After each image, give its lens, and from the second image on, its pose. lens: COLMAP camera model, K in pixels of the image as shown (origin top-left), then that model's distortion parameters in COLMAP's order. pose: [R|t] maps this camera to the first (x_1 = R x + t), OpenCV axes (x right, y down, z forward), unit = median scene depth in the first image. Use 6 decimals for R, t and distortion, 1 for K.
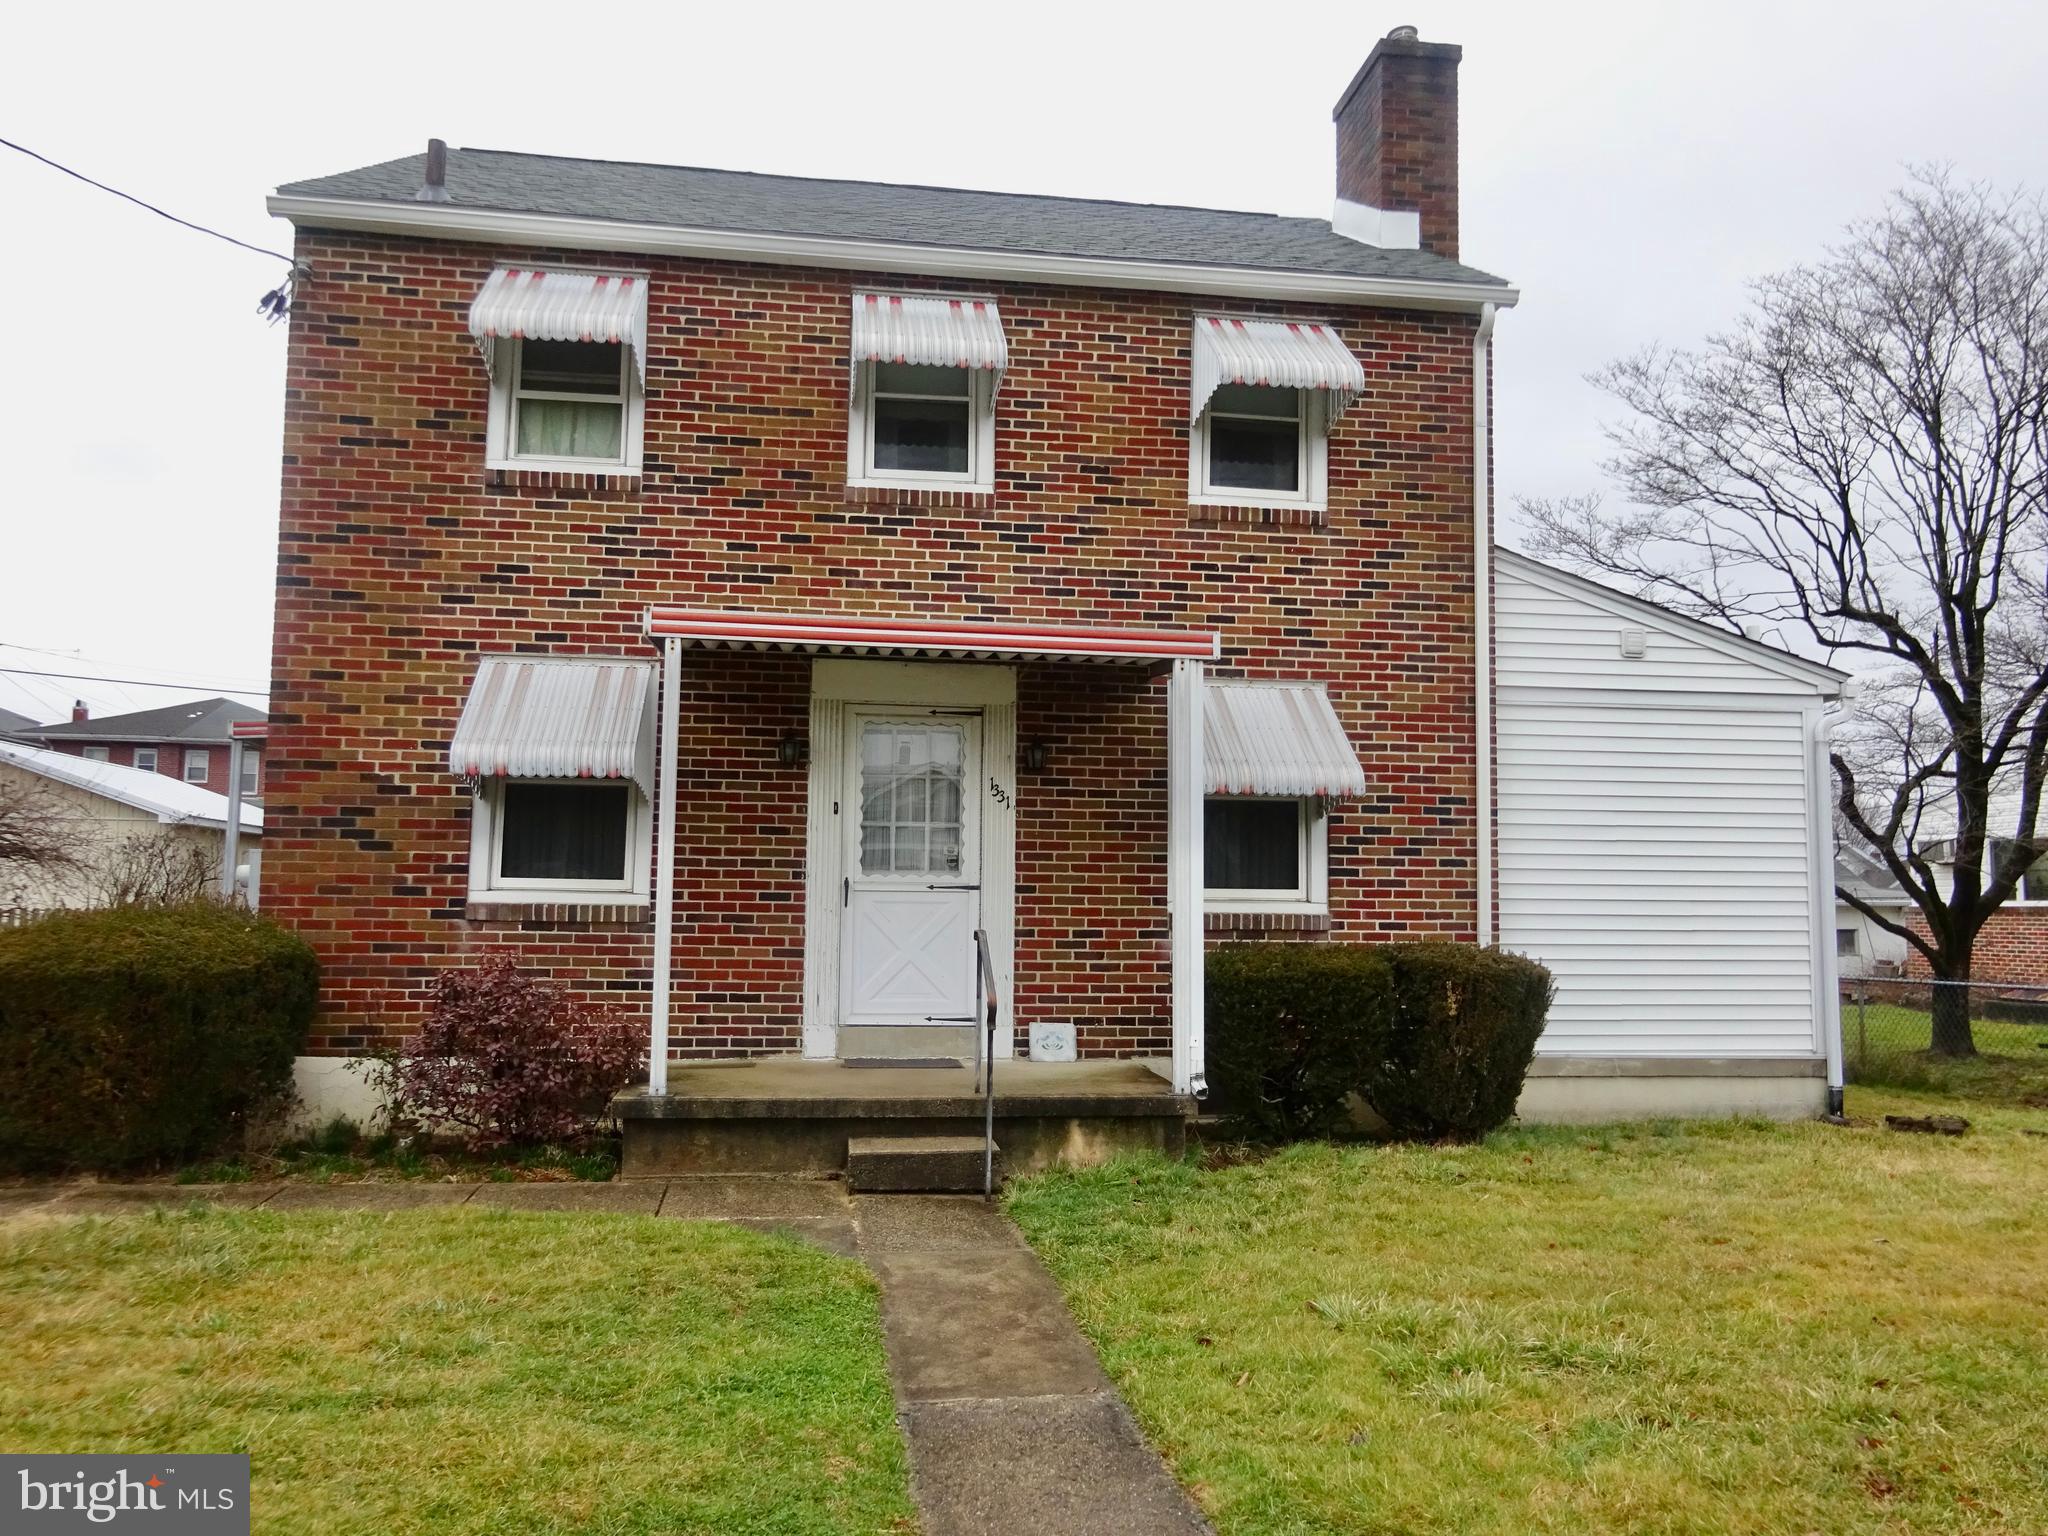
lens RADIAL K [[1512.7, 0, 1018.9], [0, 1512.7, 774.5], [0, 0, 1]] dist [0.005900, -0.008883]
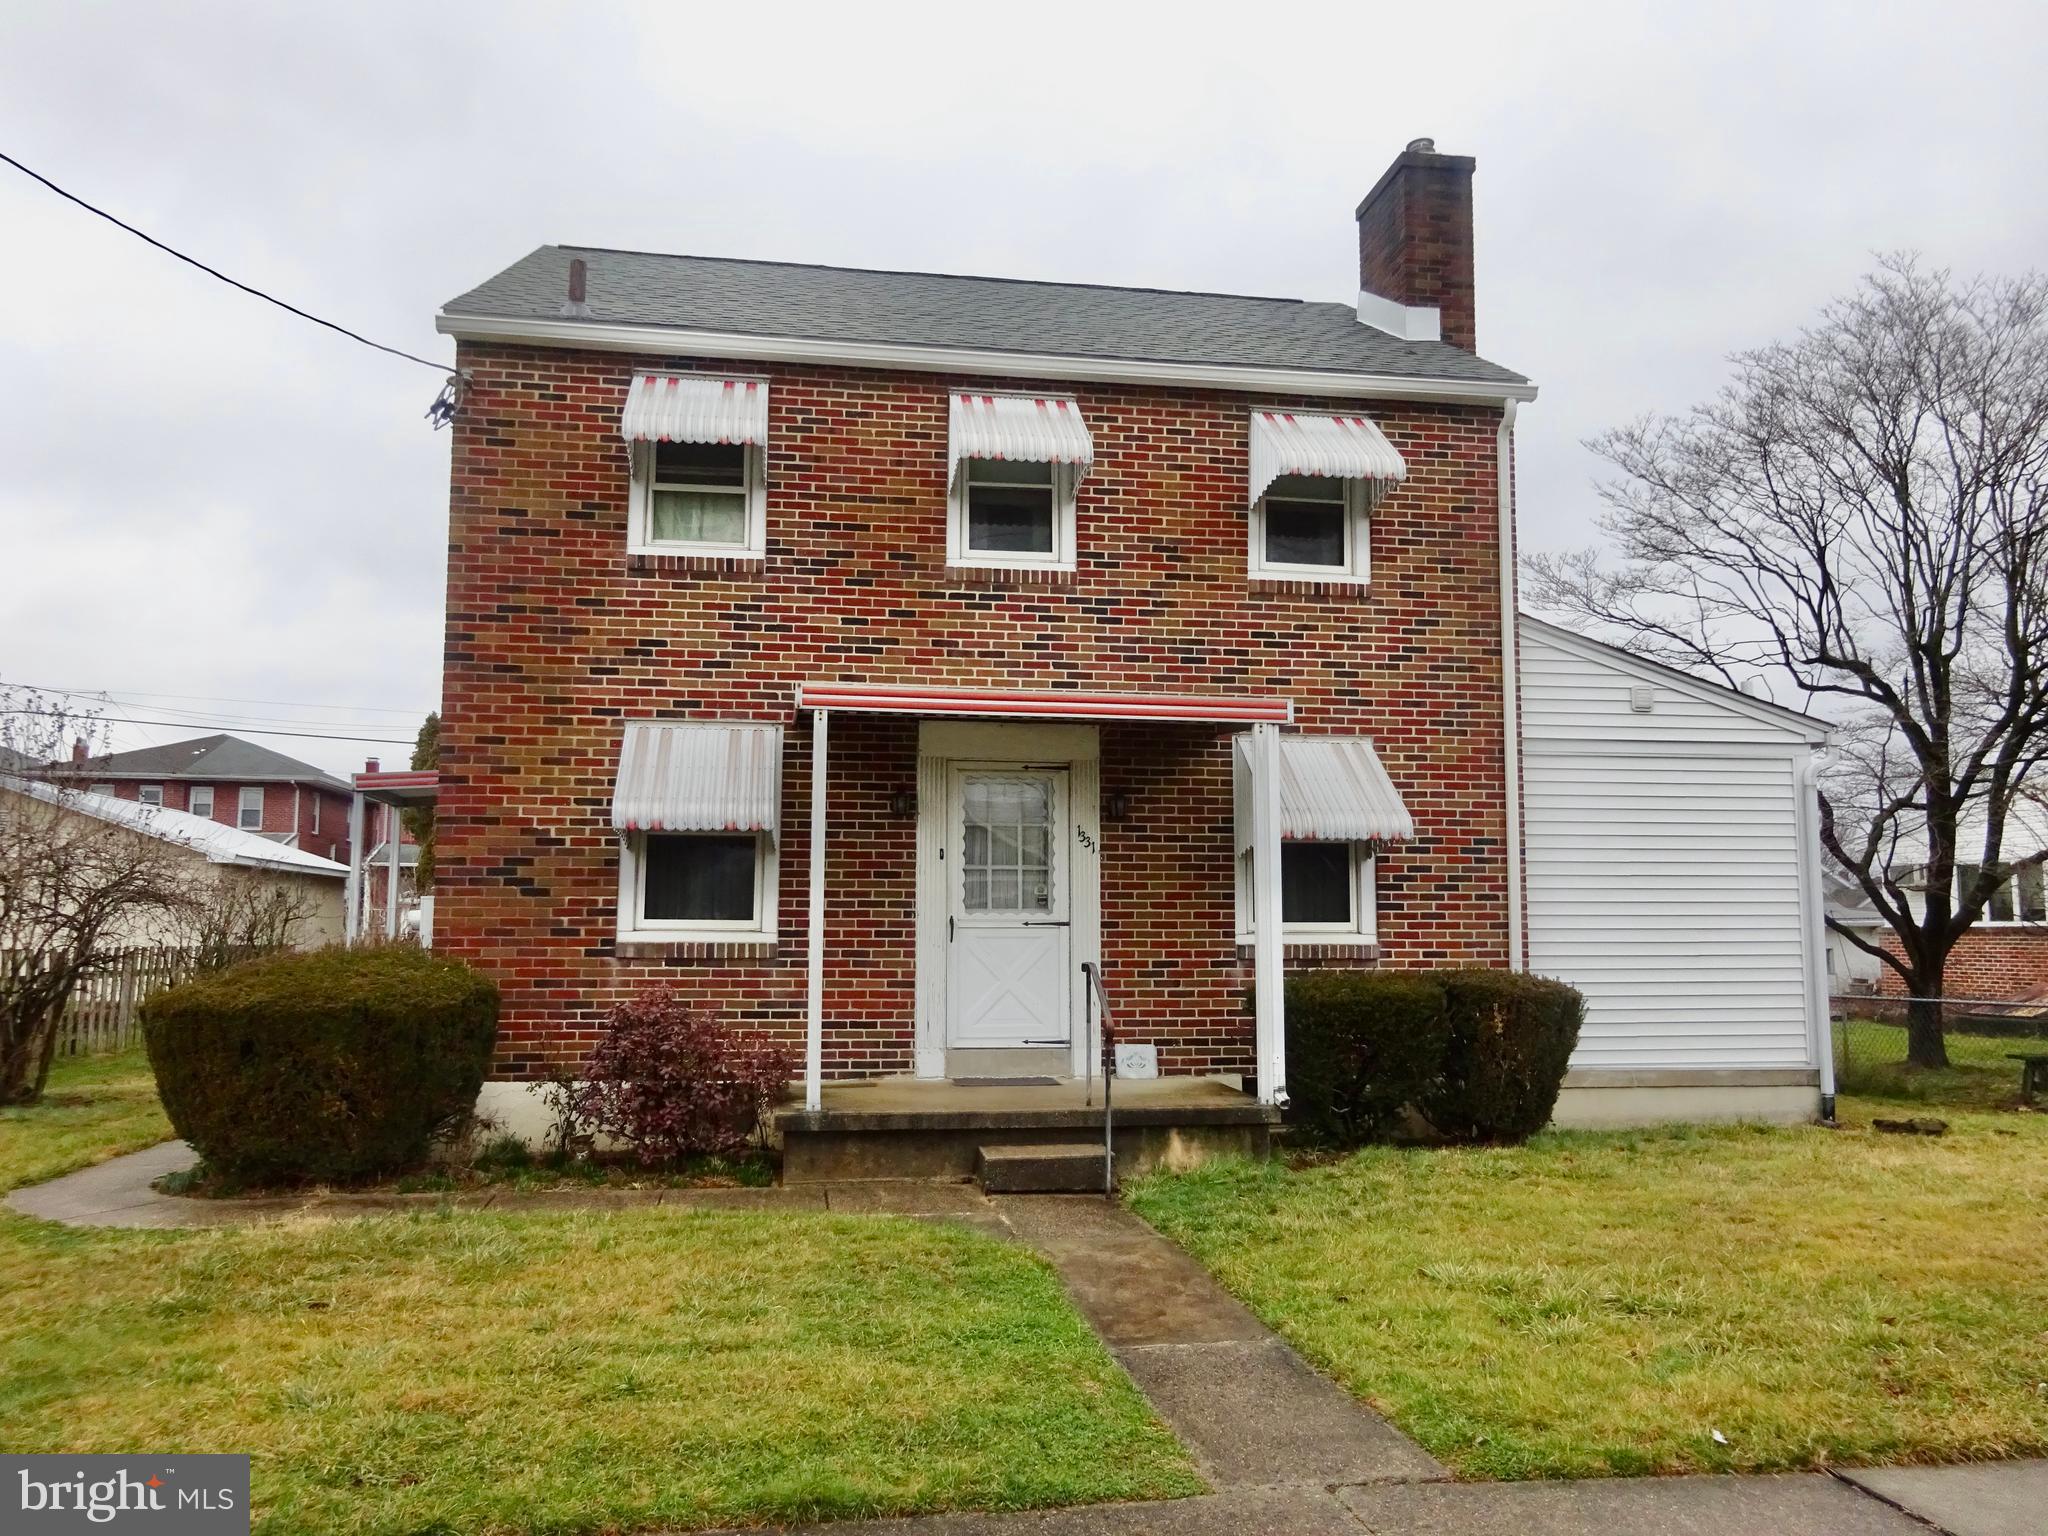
lens RADIAL K [[1512.7, 0, 1018.9], [0, 1512.7, 774.5], [0, 0, 1]] dist [0.005900, -0.008883]
pose [[0.999808, -0.008094, 0.017857, -0.081098], [0.008387, 0.999830, -0.016413, -0.017356], [-0.017721, 0.016560, 0.999706, -0.118416]]
